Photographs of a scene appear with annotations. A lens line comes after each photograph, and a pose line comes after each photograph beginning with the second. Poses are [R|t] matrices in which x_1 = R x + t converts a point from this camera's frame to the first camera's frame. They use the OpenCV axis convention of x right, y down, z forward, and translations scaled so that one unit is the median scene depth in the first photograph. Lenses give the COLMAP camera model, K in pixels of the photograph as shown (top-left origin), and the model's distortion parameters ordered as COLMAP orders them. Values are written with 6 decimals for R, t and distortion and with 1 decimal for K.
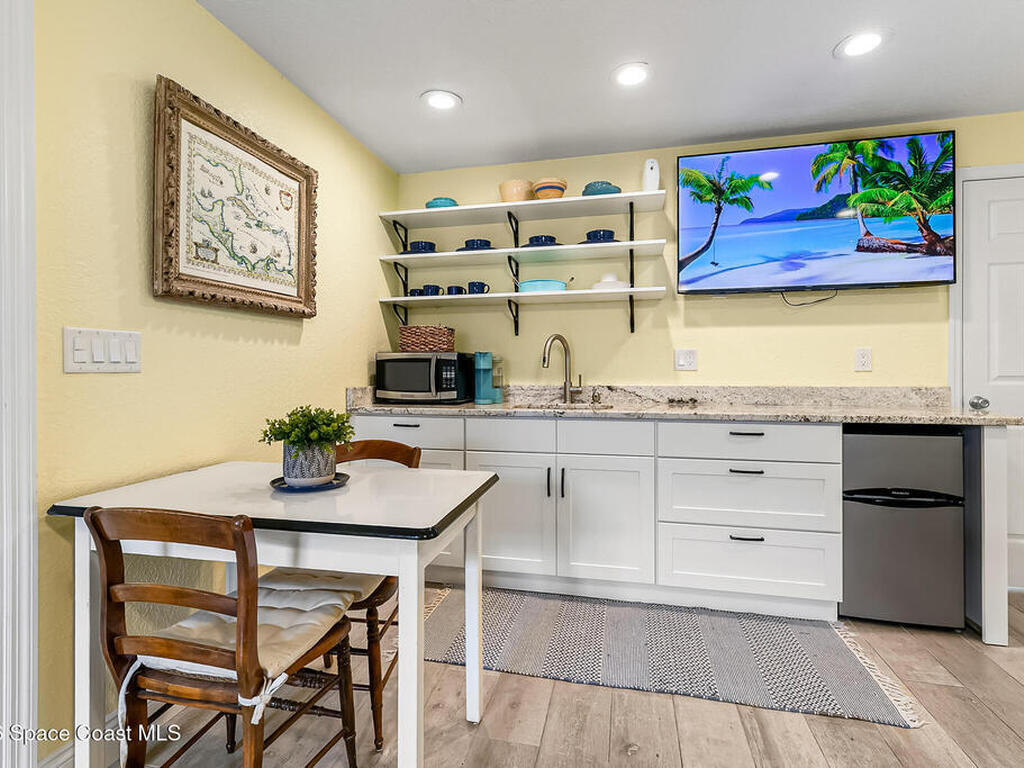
lens RADIAL K [[527.3, 0, 490.2], [0, 527.3, 374.7], [0, 0, 1]] dist [0.000264, 0.001246]
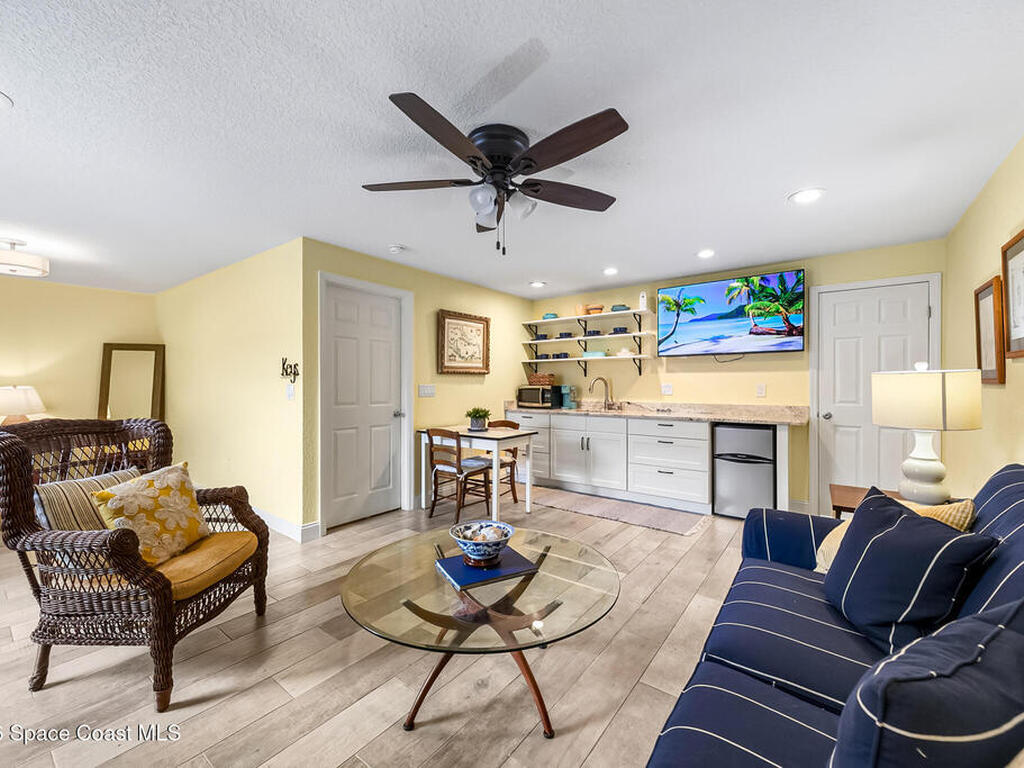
lens RADIAL K [[438.7, 0, 474.0], [0, 438.7, 387.8], [0, 0, 1]] dist [-0.000309, -0.000040]
pose [[0.893677, 0.004614, -0.448687, 0.532849], [-0.002927, 0.999986, 0.004452, -0.045844], [0.448701, -0.002666, 0.893678, -0.906777]]
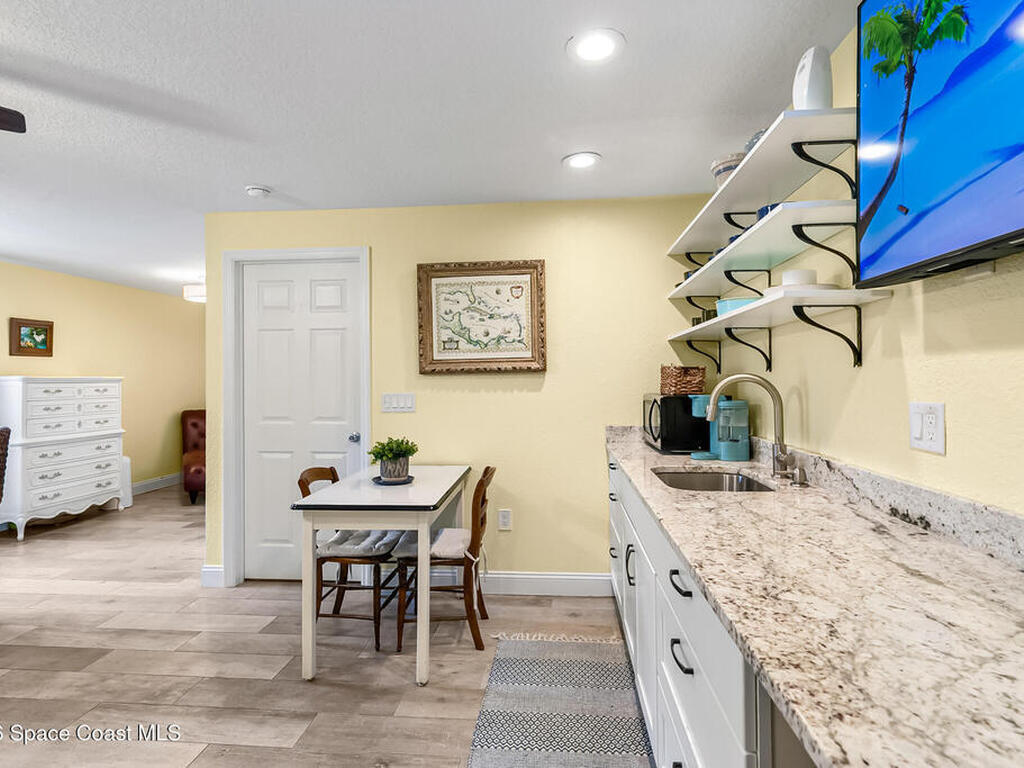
lens RADIAL K [[520.4, 0, 511.3], [0, 520.4, 378.6], [0, 0, 1]] dist [0.000794, 0.000169]
pose [[0.137579, -0.004769, -0.990479, 0.870626], [0.002182, 0.999987, -0.004512, -0.078015], [0.990488, -0.001540, 0.137587, 0.684878]]
